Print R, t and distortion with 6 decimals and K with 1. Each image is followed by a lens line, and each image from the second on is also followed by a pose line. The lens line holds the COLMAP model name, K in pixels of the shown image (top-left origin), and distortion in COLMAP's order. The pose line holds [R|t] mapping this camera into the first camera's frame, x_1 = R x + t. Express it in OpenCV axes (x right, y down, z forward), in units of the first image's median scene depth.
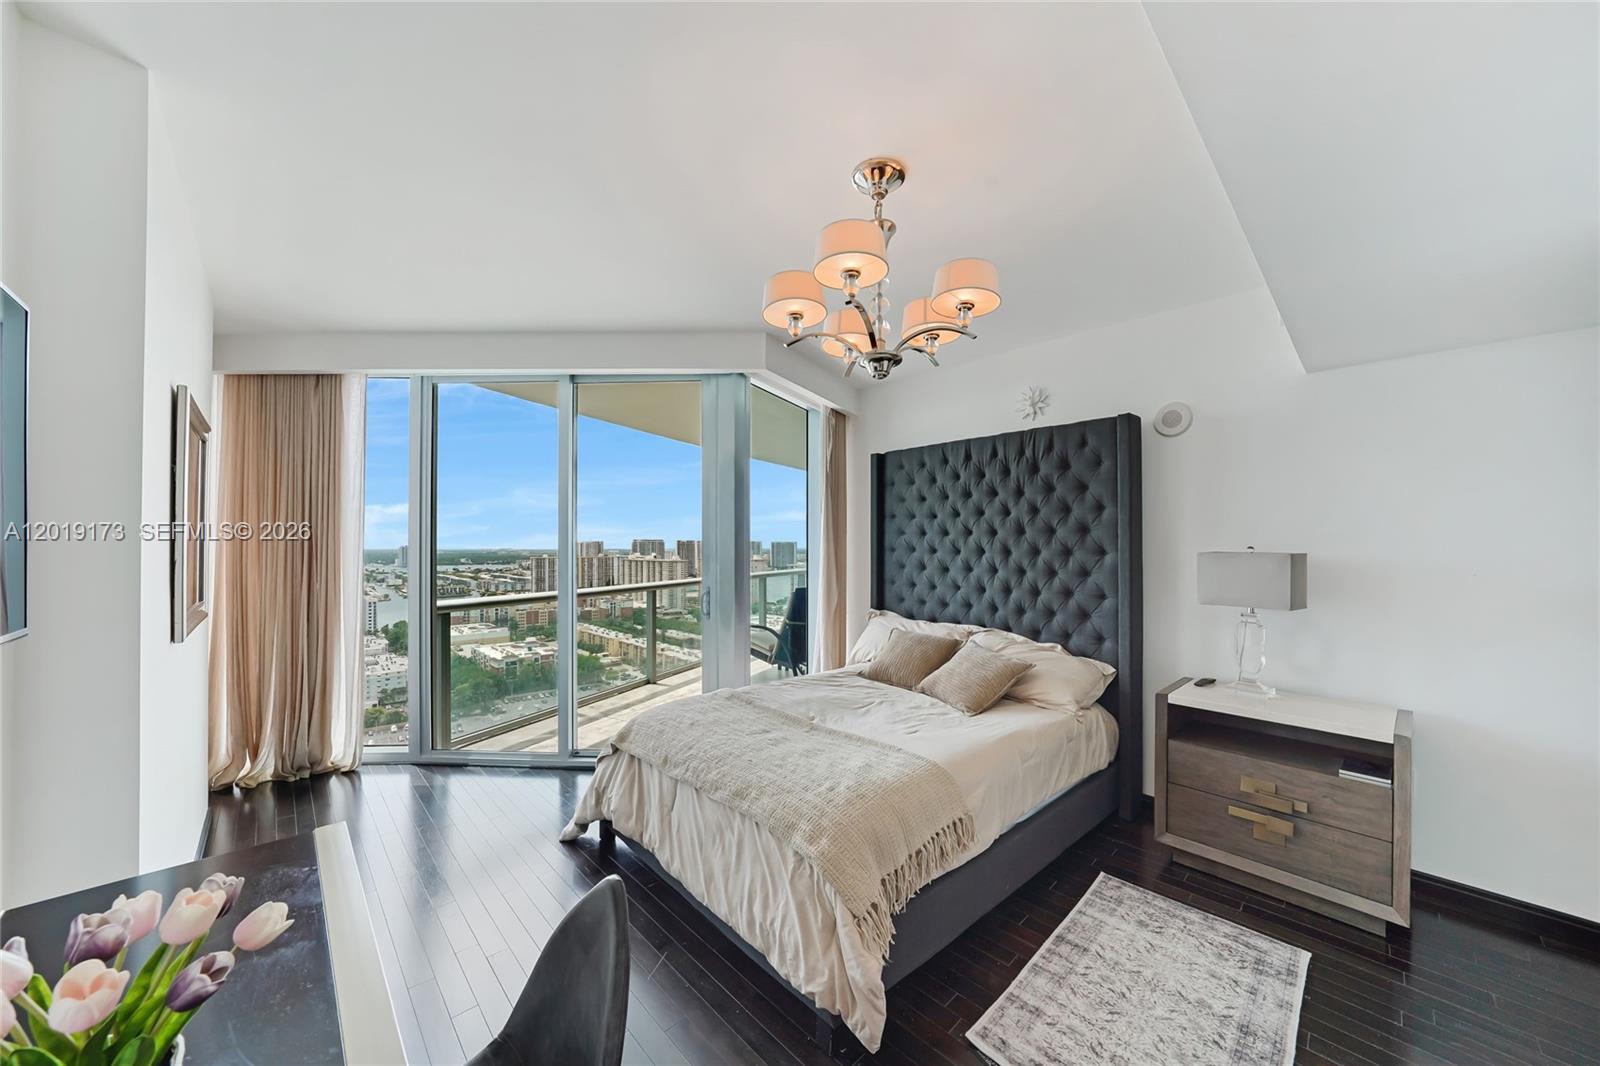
lens RADIAL K [[553.3, 0, 797.1], [0, 553.3, 533.9], [0, 0, 1]] dist [-0.015132, 0.001178]
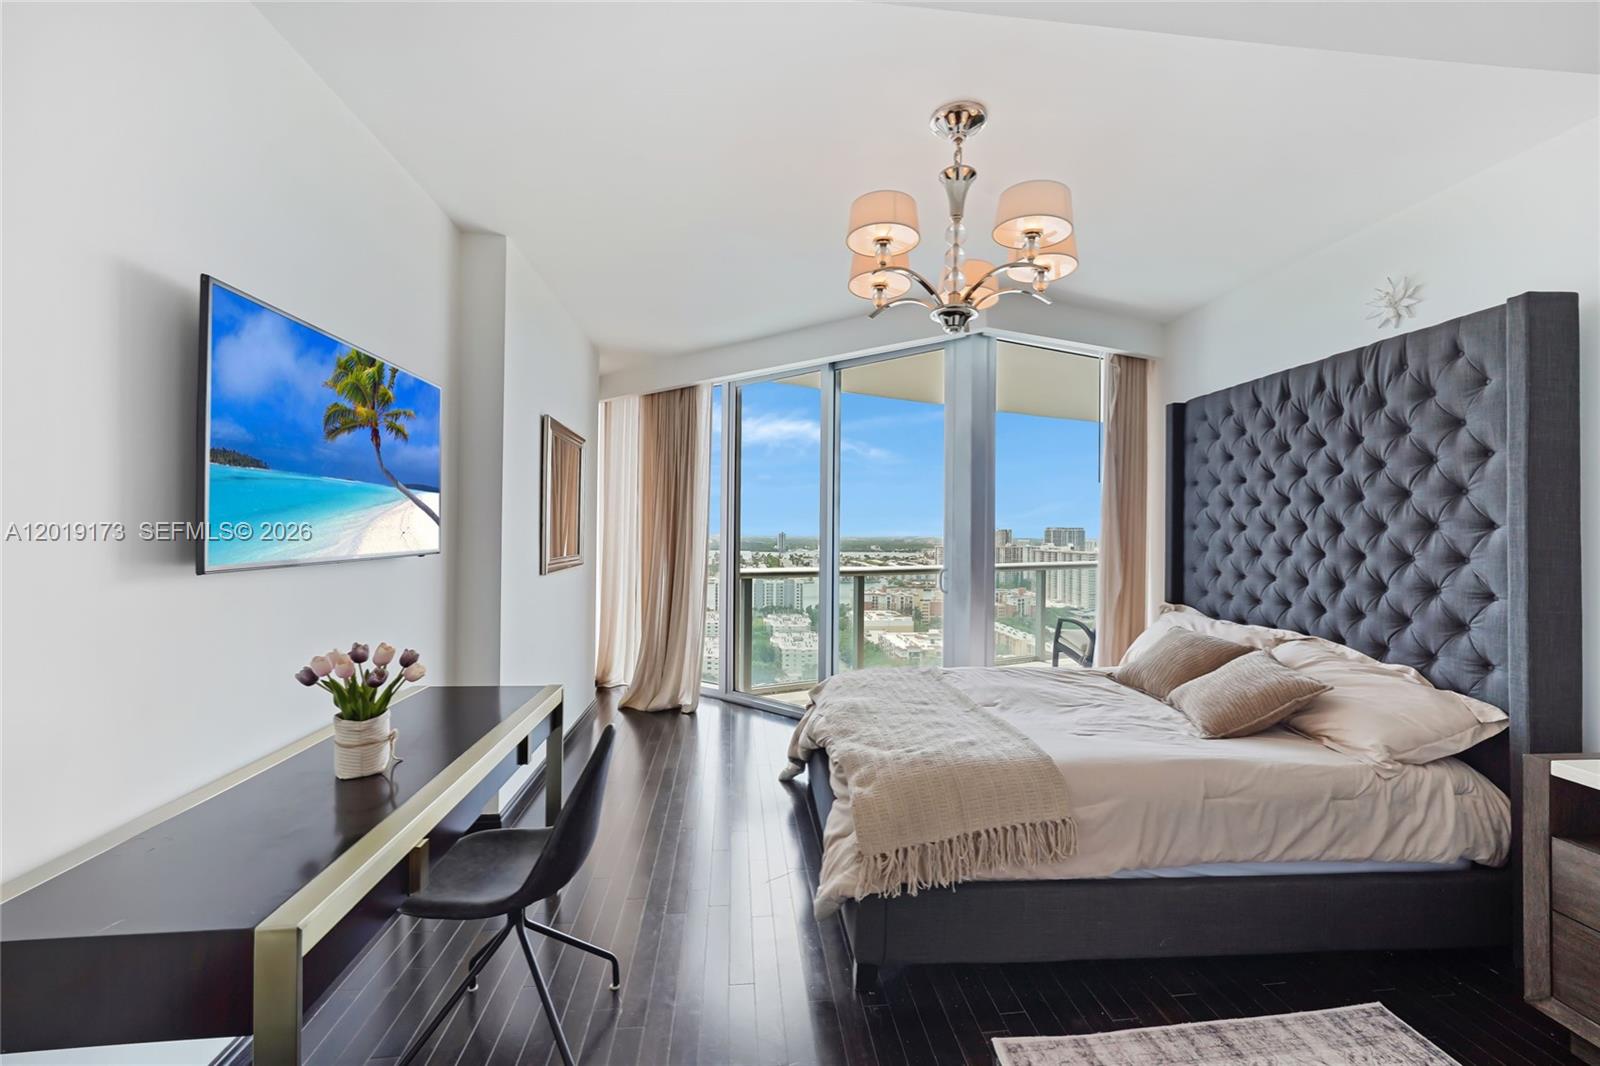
lens RADIAL K [[626.3, 0, 811.1], [0, 626.3, 513.2], [0, 0, 1]] dist [0.000746, 0.001301]
pose [[0.809599, -0.008310, -0.586925, 0.312217], [0.001952, 0.999932, -0.011466, 0.023573], [0.586981, 0.008137, 0.809560, -0.014012]]
